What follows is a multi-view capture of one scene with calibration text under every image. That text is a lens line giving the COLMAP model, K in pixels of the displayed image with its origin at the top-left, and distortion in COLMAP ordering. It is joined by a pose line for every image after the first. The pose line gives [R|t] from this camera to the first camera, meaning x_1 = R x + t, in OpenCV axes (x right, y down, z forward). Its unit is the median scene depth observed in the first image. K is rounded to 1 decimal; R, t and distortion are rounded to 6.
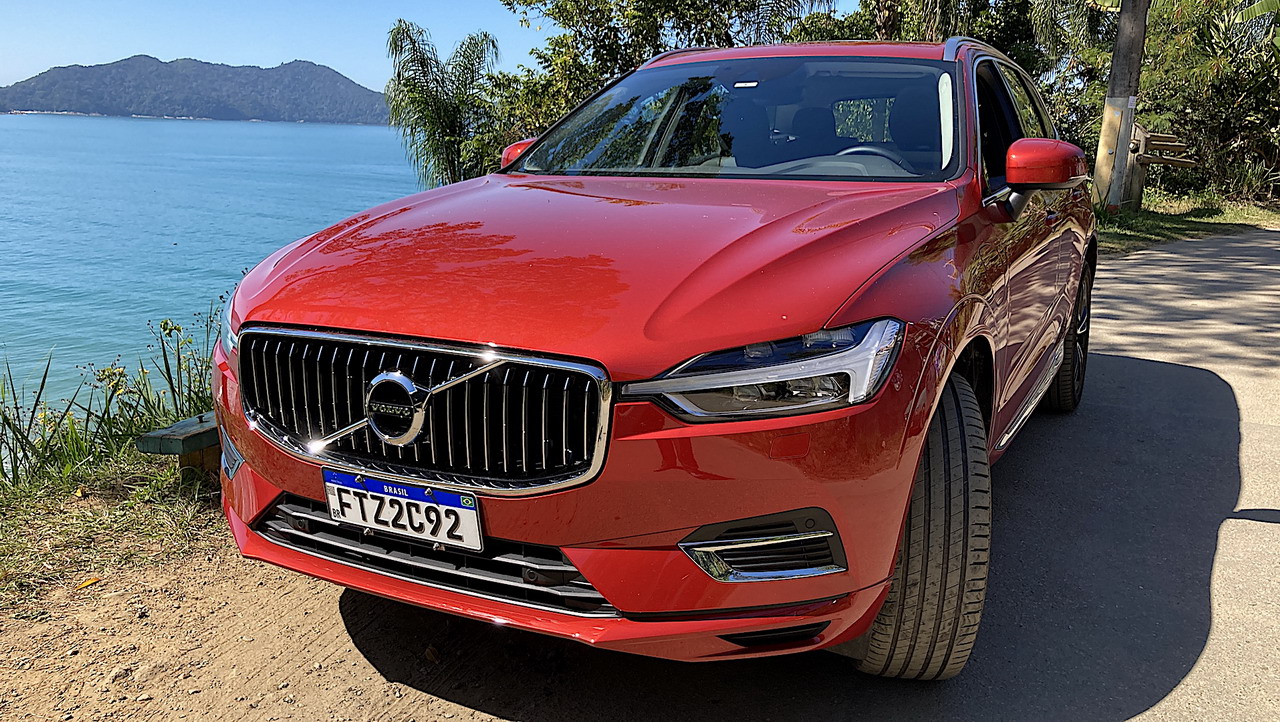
lens RADIAL K [[1055.2, 0, 634.9], [0, 1055.2, 361.8], [0, 0, 1]] dist [-0.000605, 0.009902]
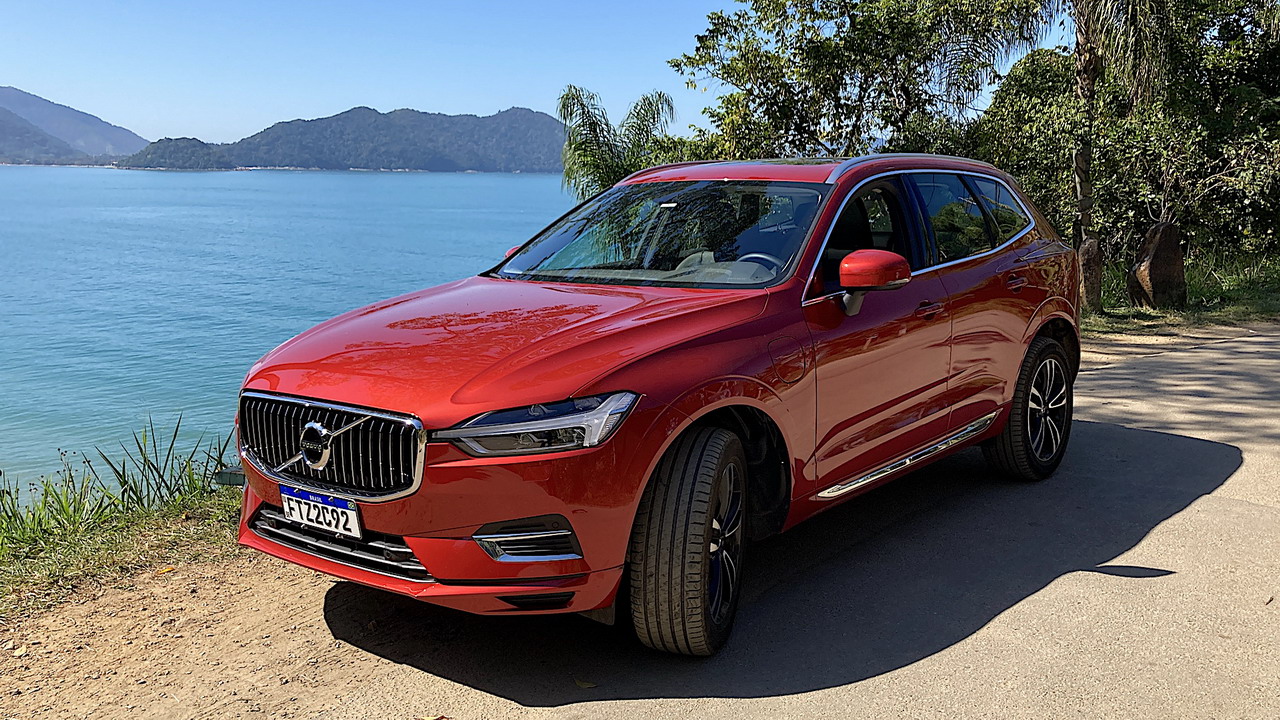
lens RADIAL K [[1192.6, 0, 644.0], [0, 1192.6, 353.8], [0, 0, 1]] dist [-0.006817, 0.000000]
pose [[0.980637, 0.006078, -0.195738, 0.545115], [-0.019068, 0.997732, -0.064550, 0.011481], [0.194902, 0.067032, 0.978529, -0.593543]]
